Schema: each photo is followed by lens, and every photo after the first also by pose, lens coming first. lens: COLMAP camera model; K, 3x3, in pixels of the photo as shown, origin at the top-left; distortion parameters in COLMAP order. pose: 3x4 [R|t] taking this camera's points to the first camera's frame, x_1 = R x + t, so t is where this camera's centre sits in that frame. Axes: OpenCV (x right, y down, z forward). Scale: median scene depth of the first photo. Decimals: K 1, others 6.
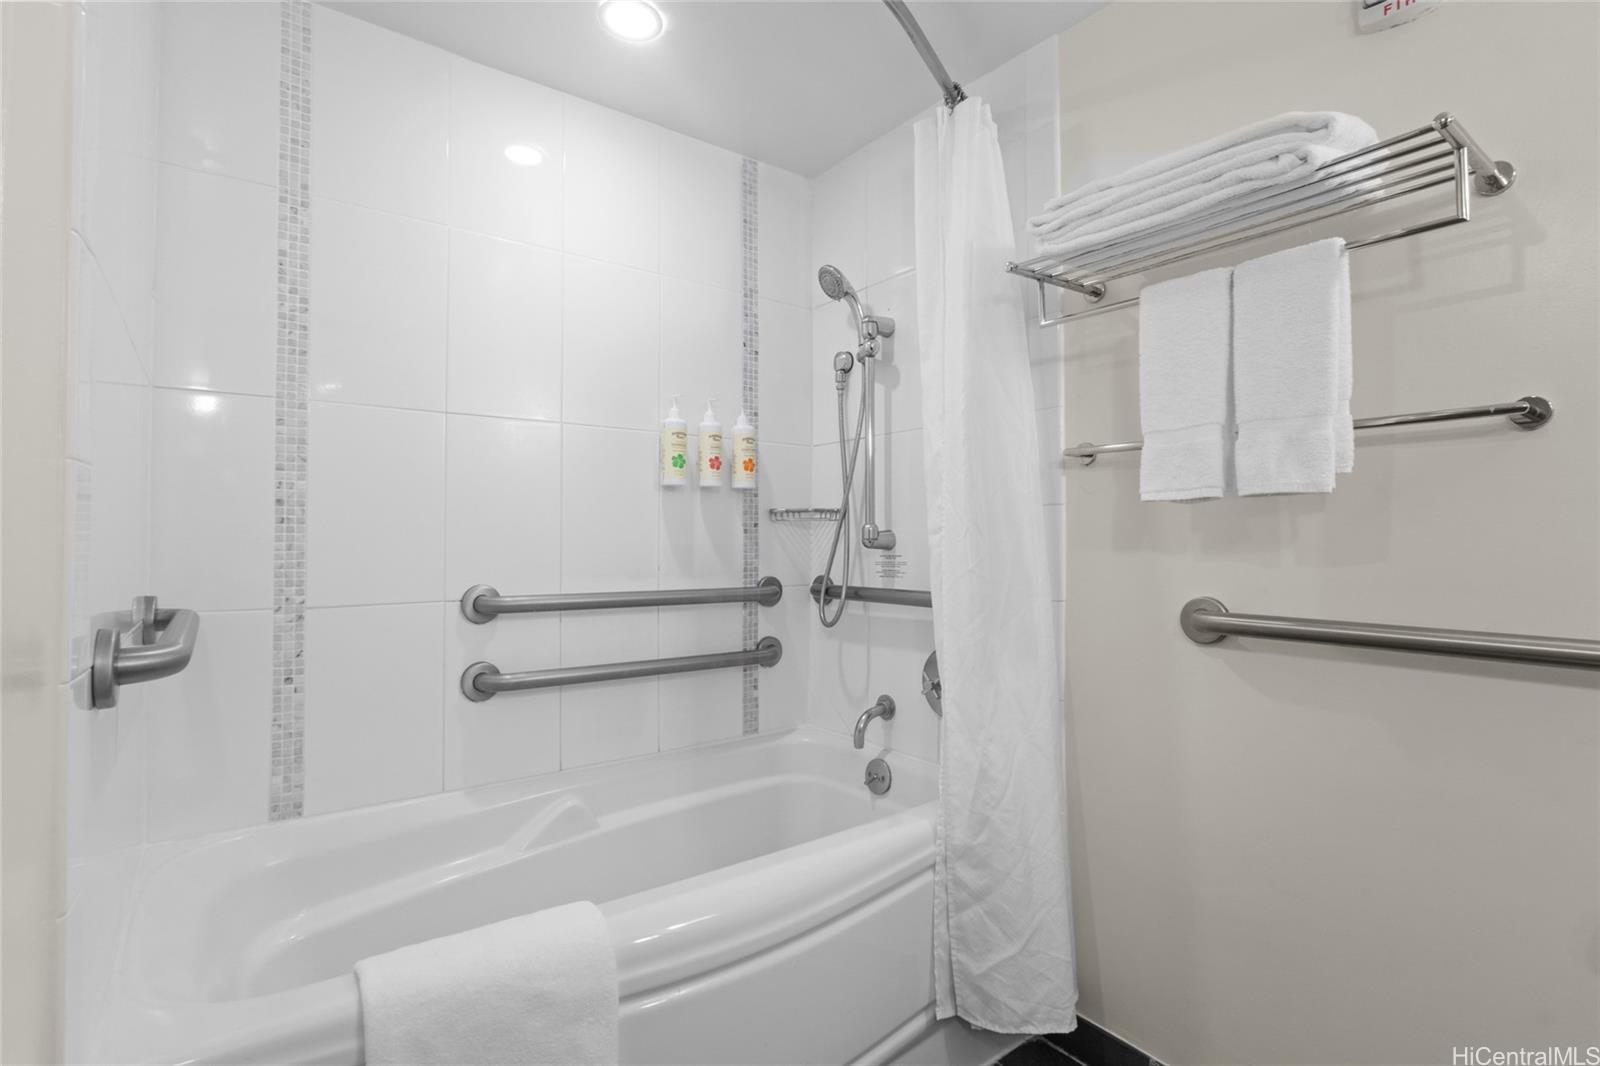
lens RADIAL K [[781.3, 0, 796.1], [0, 781.3, 528.2], [0, 0, 1]] dist [-0.000787, -0.000638]
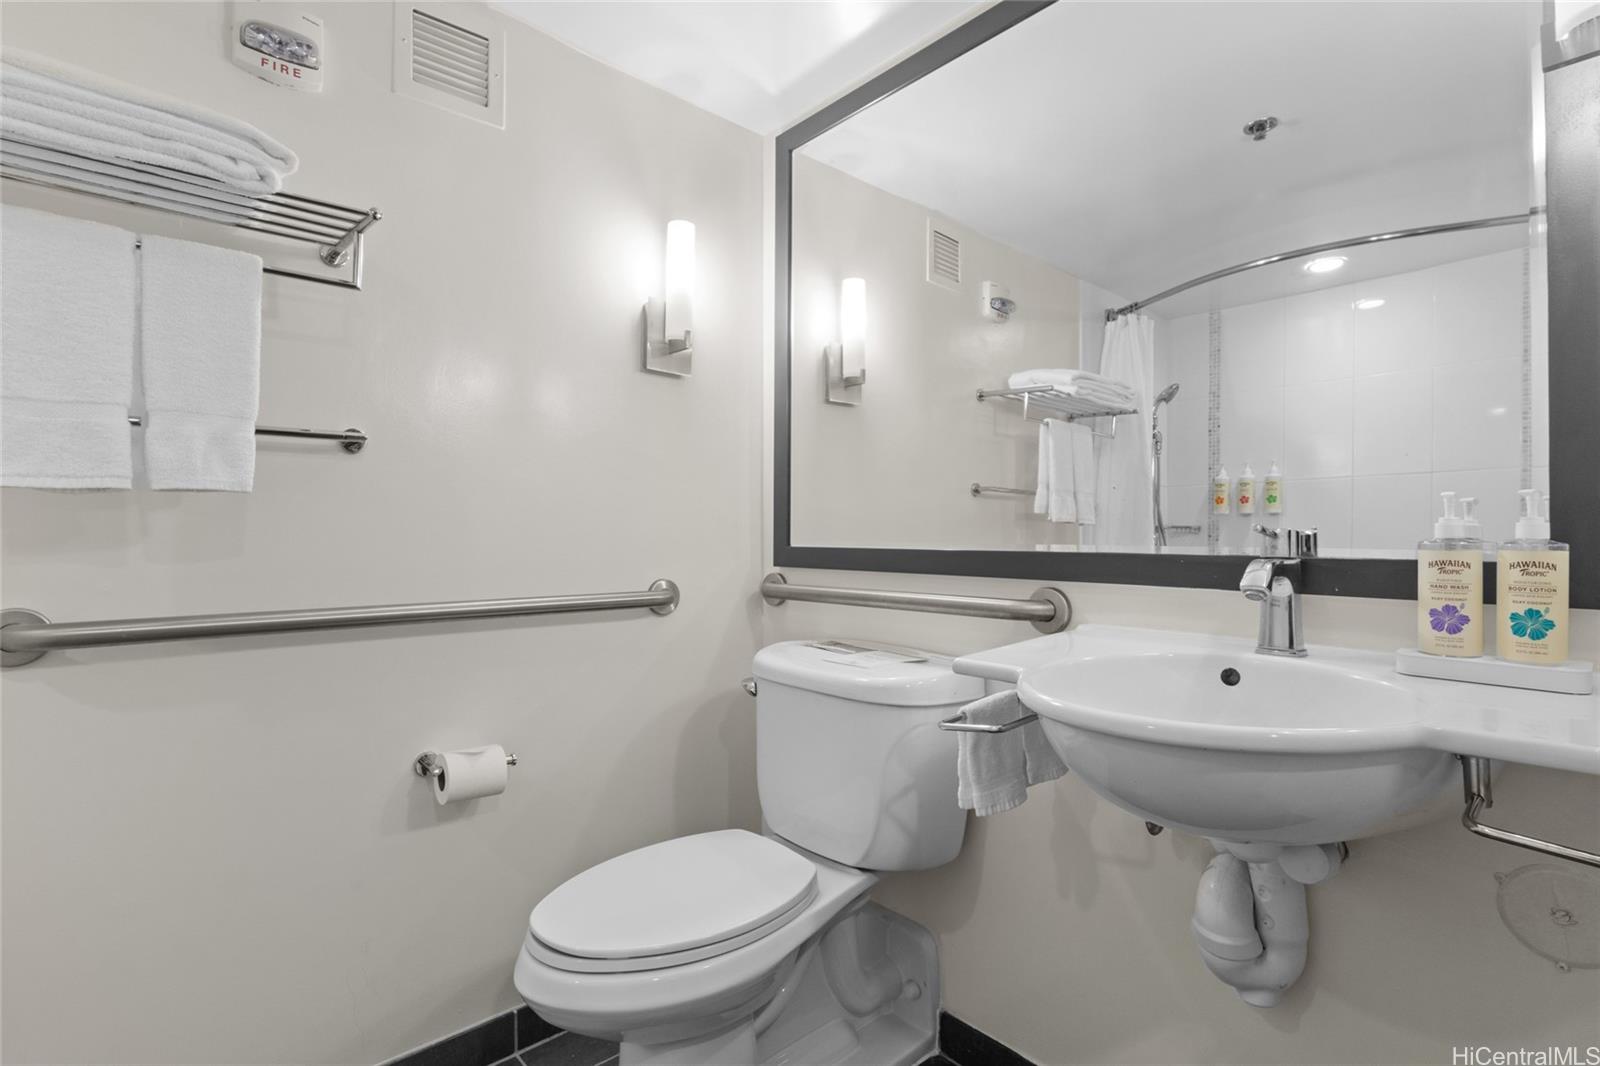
lens RADIAL K [[781.3, 0, 796.1], [0, 781.3, 528.2], [0, 0, 1]] dist [-0.000787, -0.000638]
pose [[-0.093407, 0.005597, 0.995612, -0.429091], [-0.012901, 0.999893, -0.006832, 0.001235], [-0.995544, -0.013483, -0.093324, 0.340188]]
